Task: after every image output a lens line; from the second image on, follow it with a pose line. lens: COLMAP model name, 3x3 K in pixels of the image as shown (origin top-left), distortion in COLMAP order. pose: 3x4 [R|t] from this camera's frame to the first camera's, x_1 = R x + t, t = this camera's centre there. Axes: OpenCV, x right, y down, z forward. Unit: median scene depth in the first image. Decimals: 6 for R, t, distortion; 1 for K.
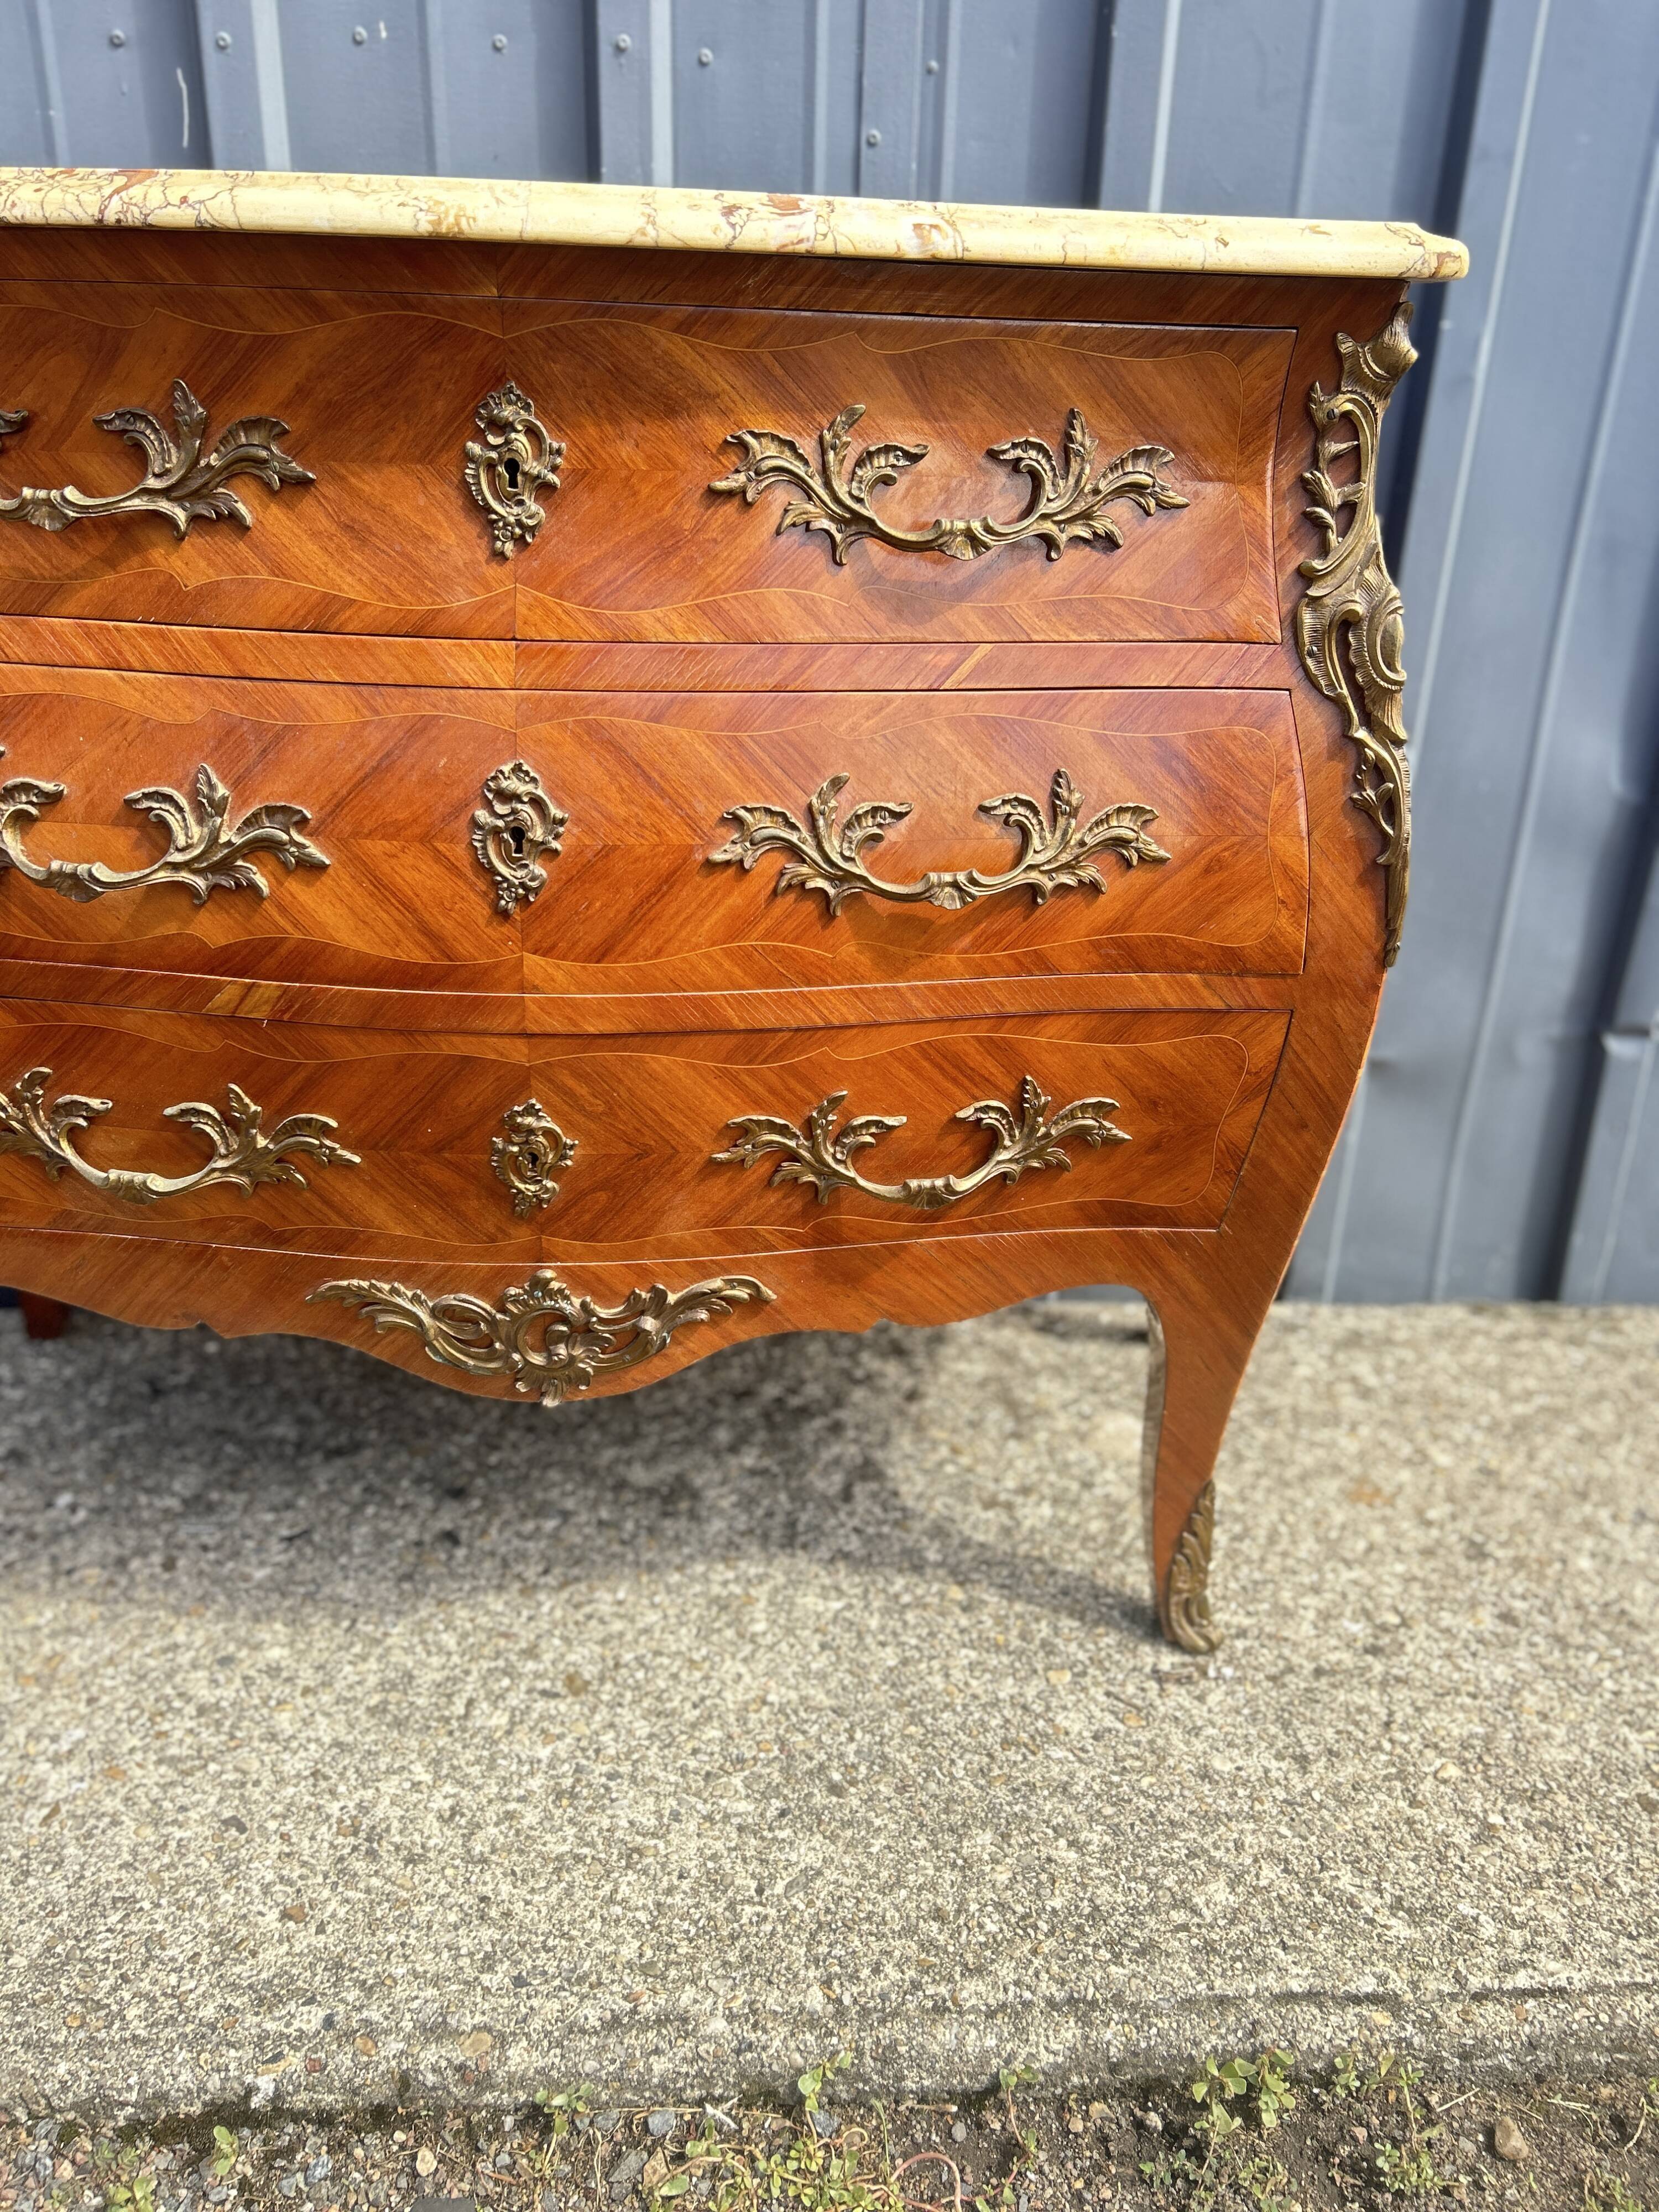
lens RADIAL K [[1665.9, 0, 843.3], [0, 1665.9, 1130.7], [0, 0, 1]] dist [0.046352, -0.057611]
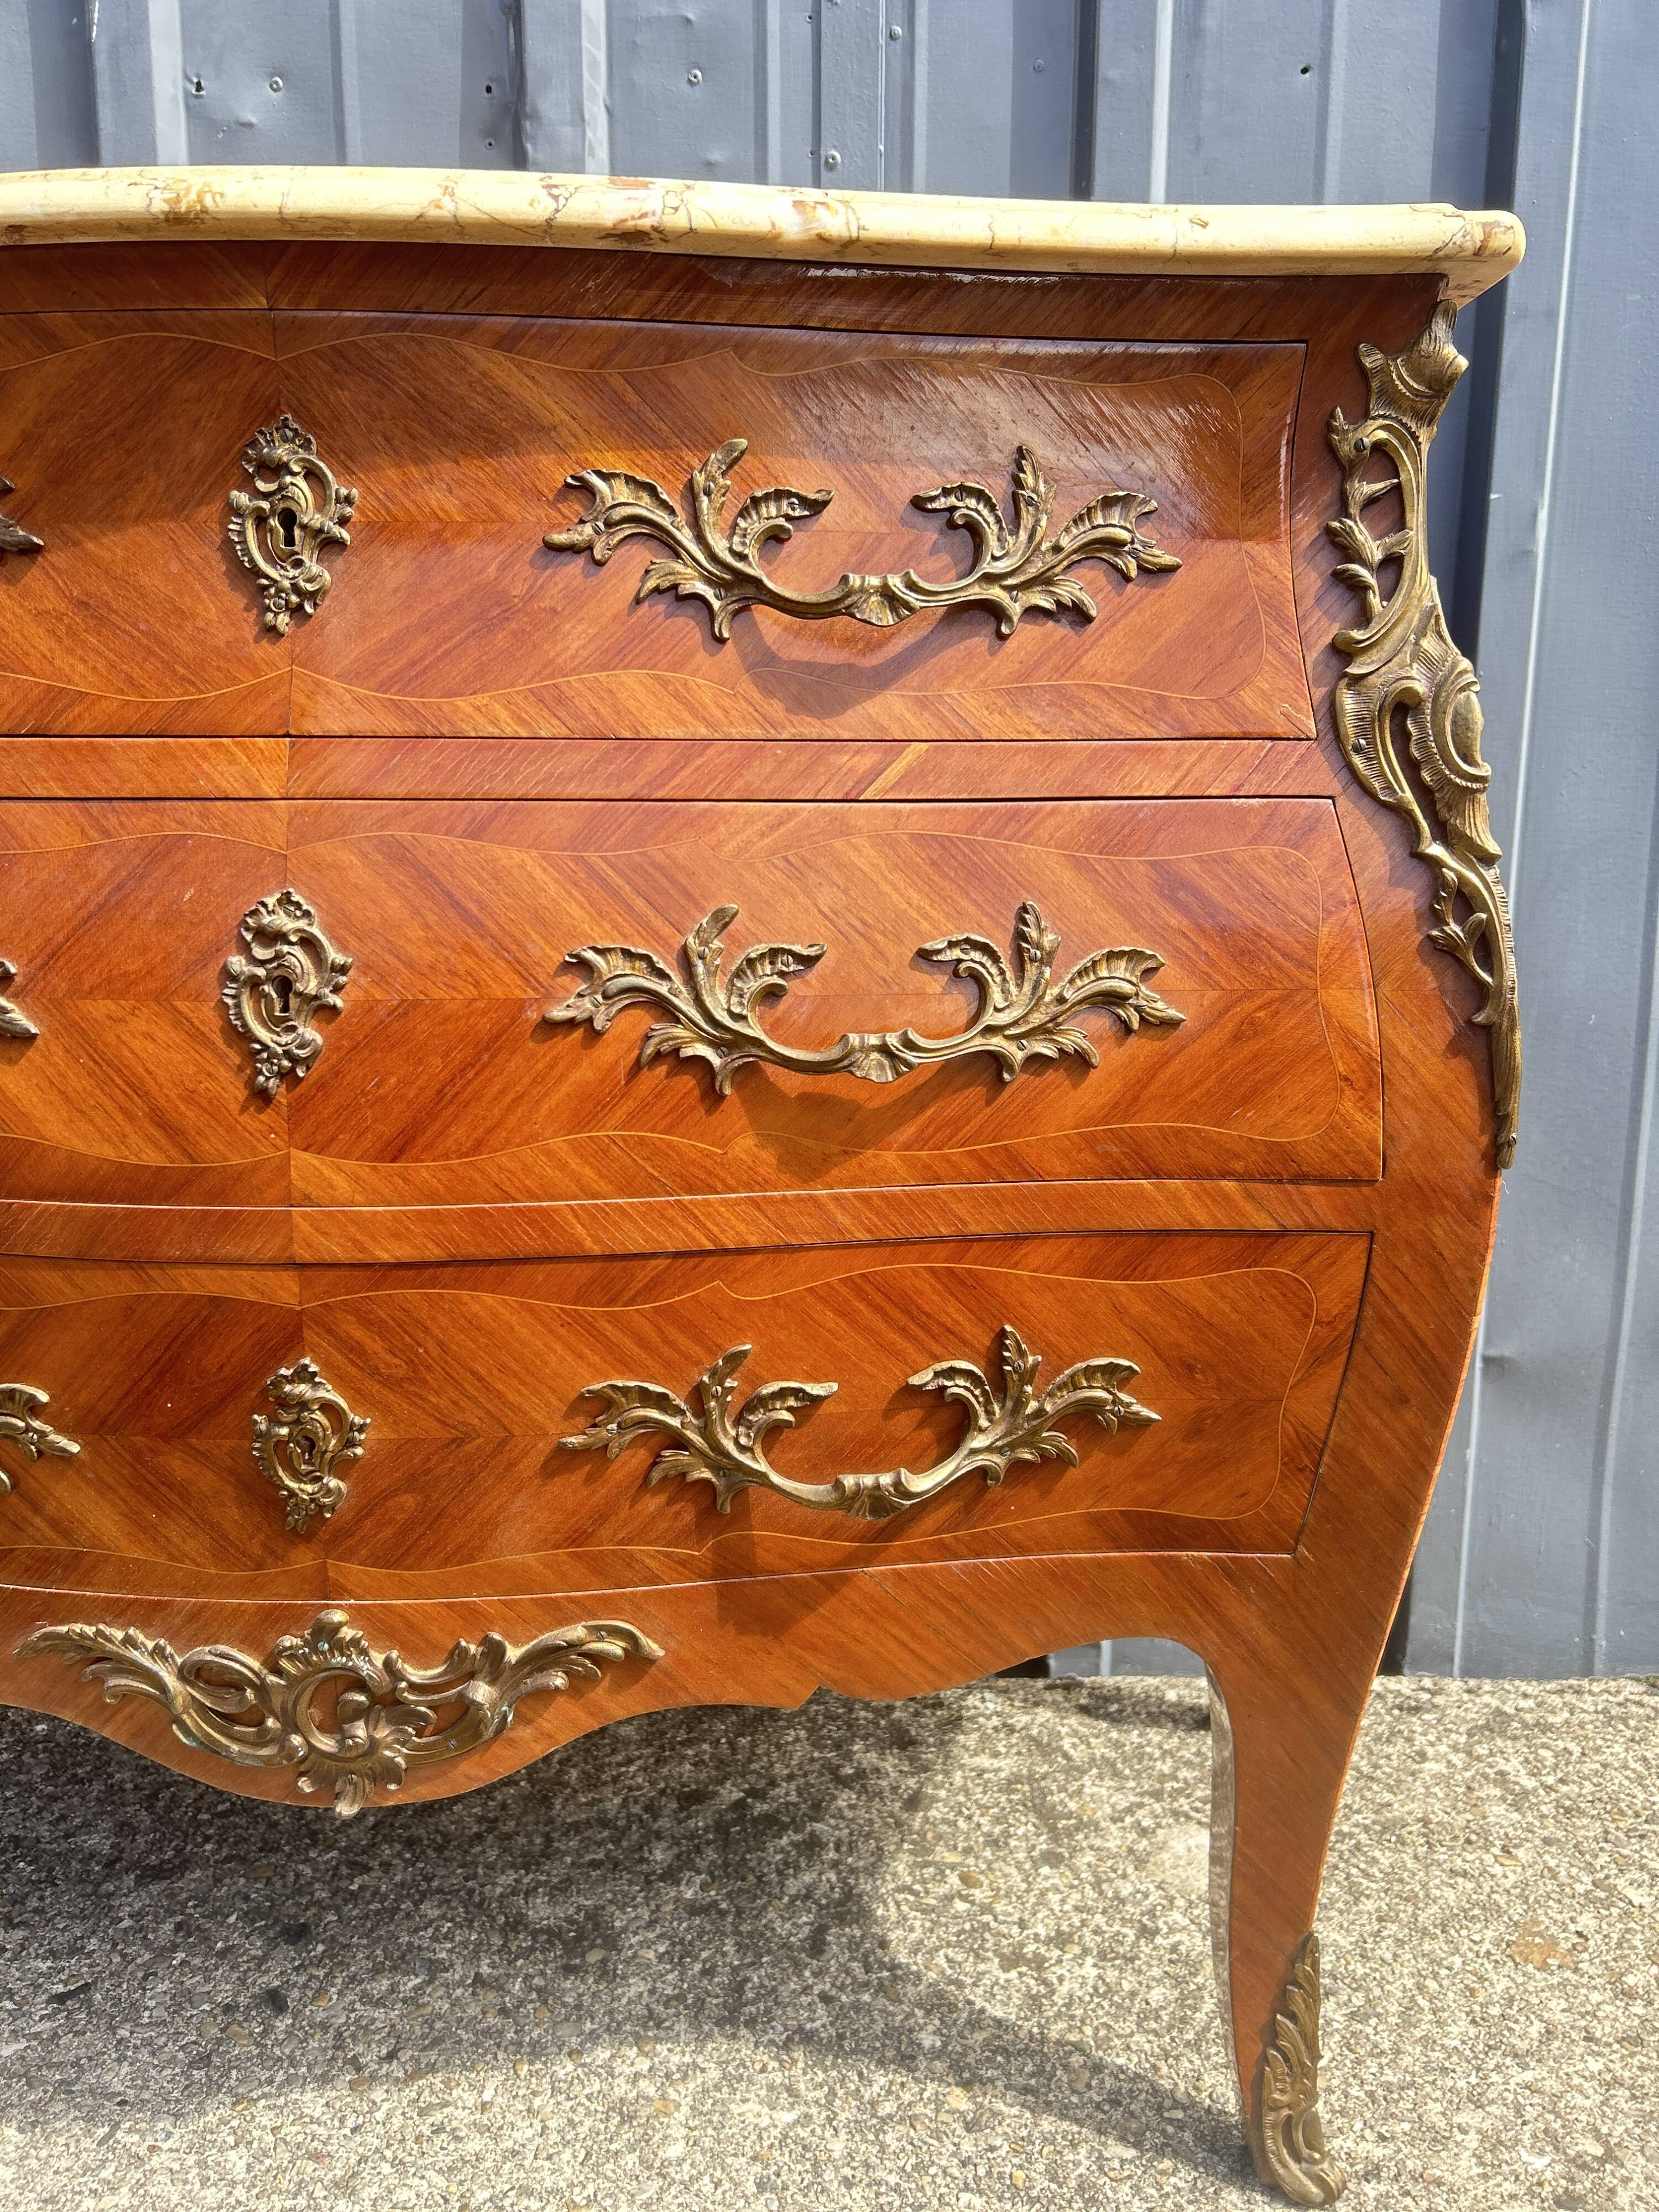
lens RADIAL K [[1668.5, 0, 821.2], [0, 1668.5, 1112.1], [0, 0, 1]] dist [0.043430, -0.055990]
pose [[0.998070, -0.017380, -0.059613, 0.079775], [0.003452, 0.974076, -0.226195, 0.041905], [0.061999, 0.225553, 0.972256, 0.286507]]
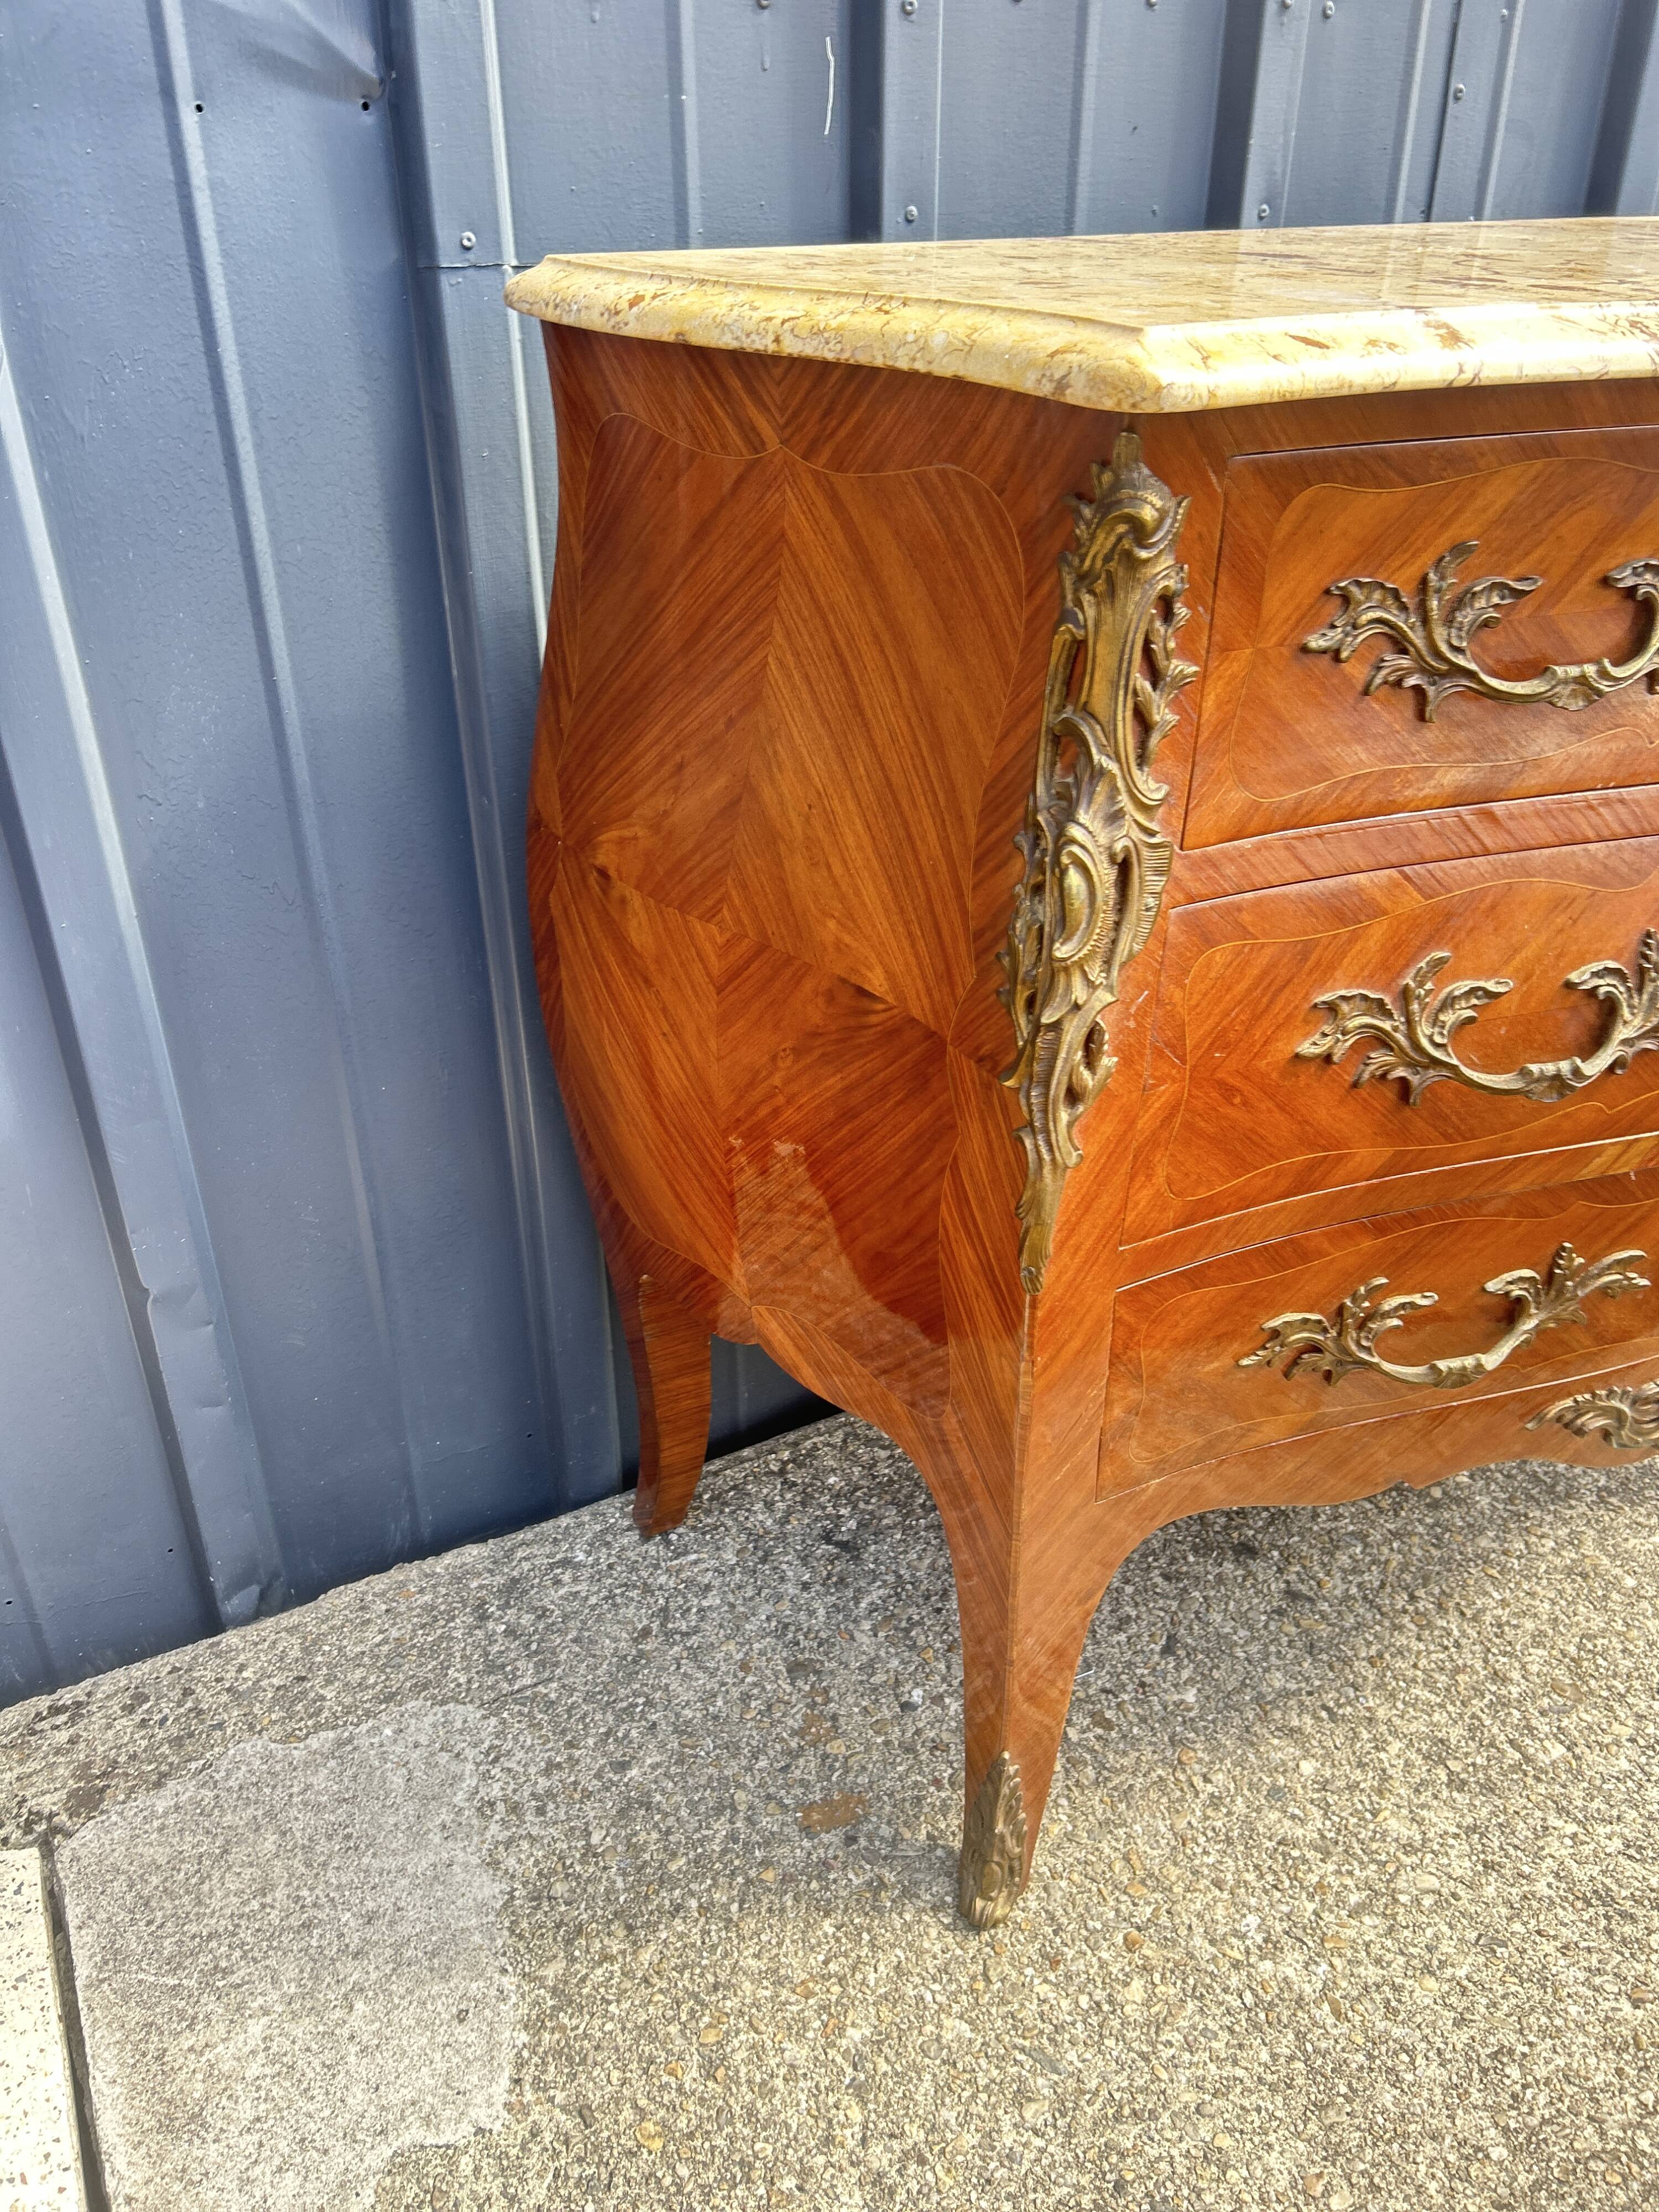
lens RADIAL K [[1673.2, 0, 797.7], [0, 1673.2, 1132.6], [0, 0, 1]] dist [0.035323, -0.051669]
pose [[0.913418, -0.240430, 0.328422, -1.066669], [0.201795, 0.968244, 0.147588, -0.318676], [-0.353477, -0.068535, 0.932929, 0.273636]]
